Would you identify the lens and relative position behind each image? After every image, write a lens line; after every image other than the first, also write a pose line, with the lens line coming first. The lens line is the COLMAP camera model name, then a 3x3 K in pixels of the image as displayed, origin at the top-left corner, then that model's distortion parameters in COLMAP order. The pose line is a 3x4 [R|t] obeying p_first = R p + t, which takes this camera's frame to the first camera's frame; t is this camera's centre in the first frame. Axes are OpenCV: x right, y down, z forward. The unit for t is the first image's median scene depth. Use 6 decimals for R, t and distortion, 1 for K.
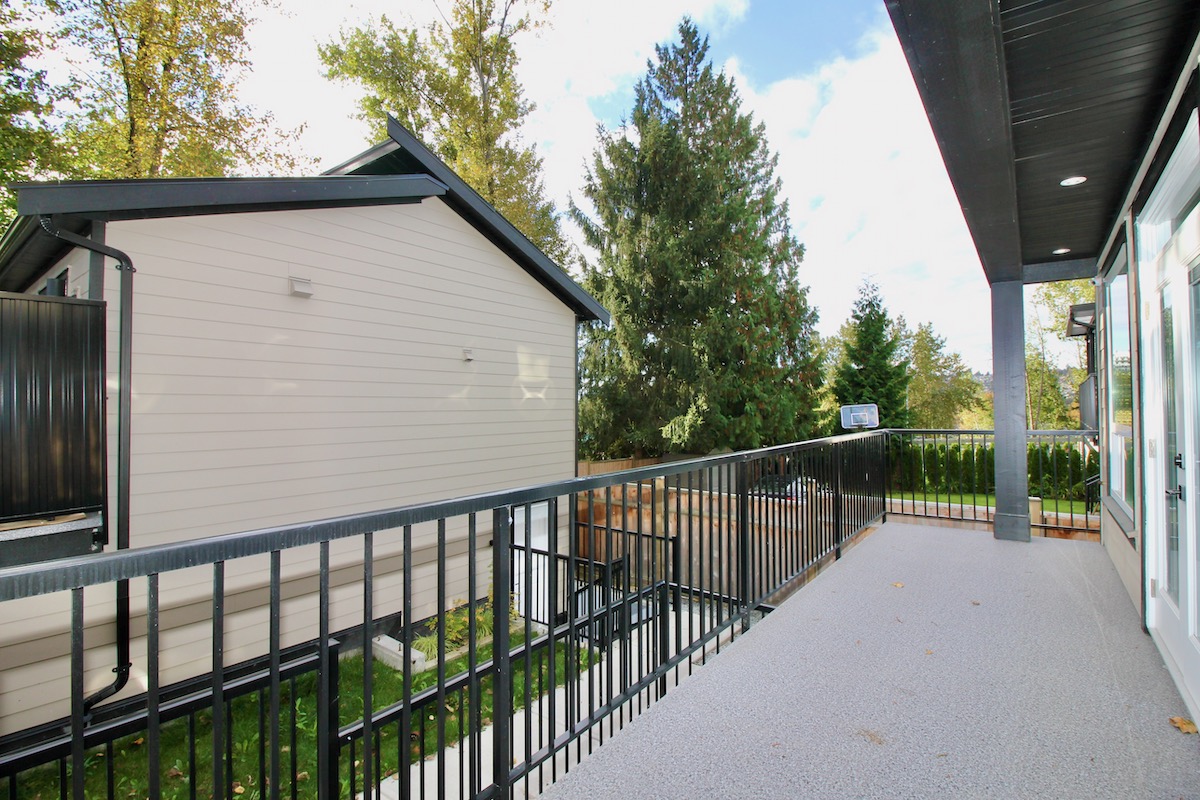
lens RADIAL K [[555.7, 0, 594.6], [0, 555.7, 402.1], [0, 0, 1]] dist [-0.005019, -0.001098]
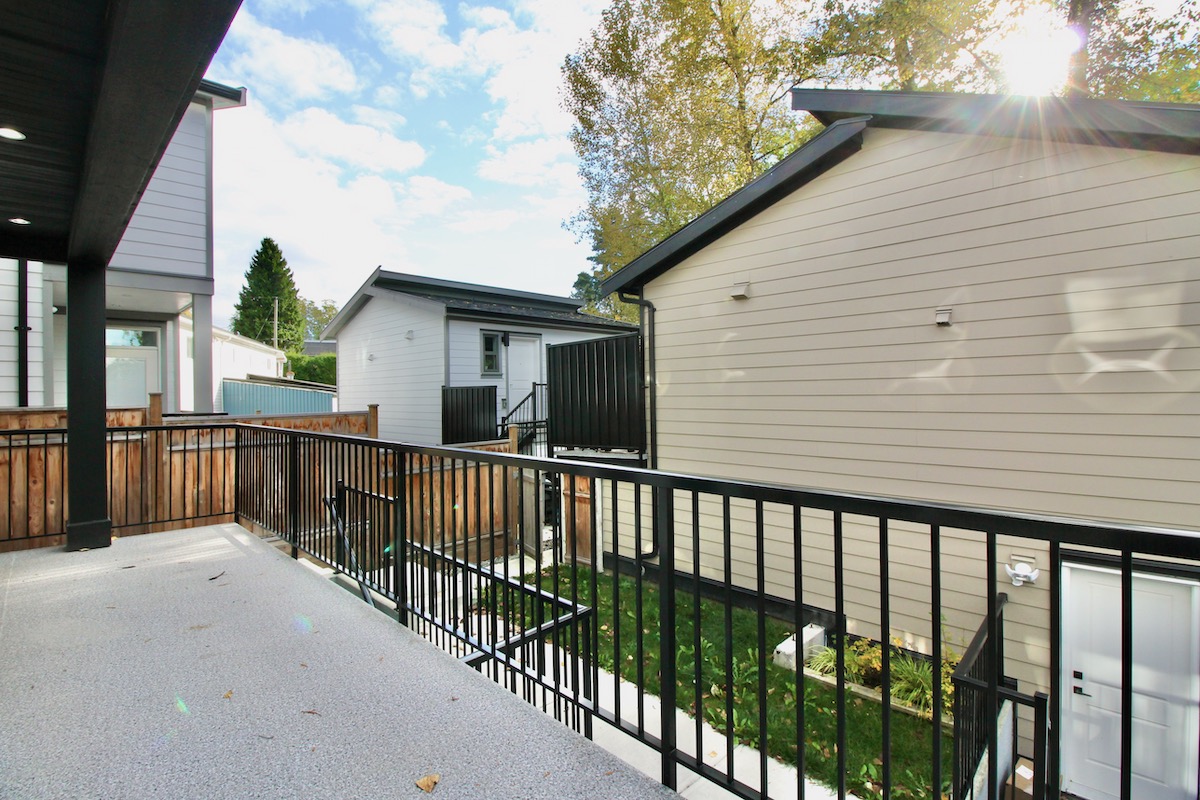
lens RADIAL K [[555.7, 0, 595.8], [0, 555.7, 392.4], [0, 0, 1]] dist [-0.005019, -0.001098]
pose [[-0.126798, 0.005110, -0.991915, 0.601021], [0.020809, 0.999780, 0.002490, 0.002015], [0.991710, -0.020325, -0.126876, 0.719219]]
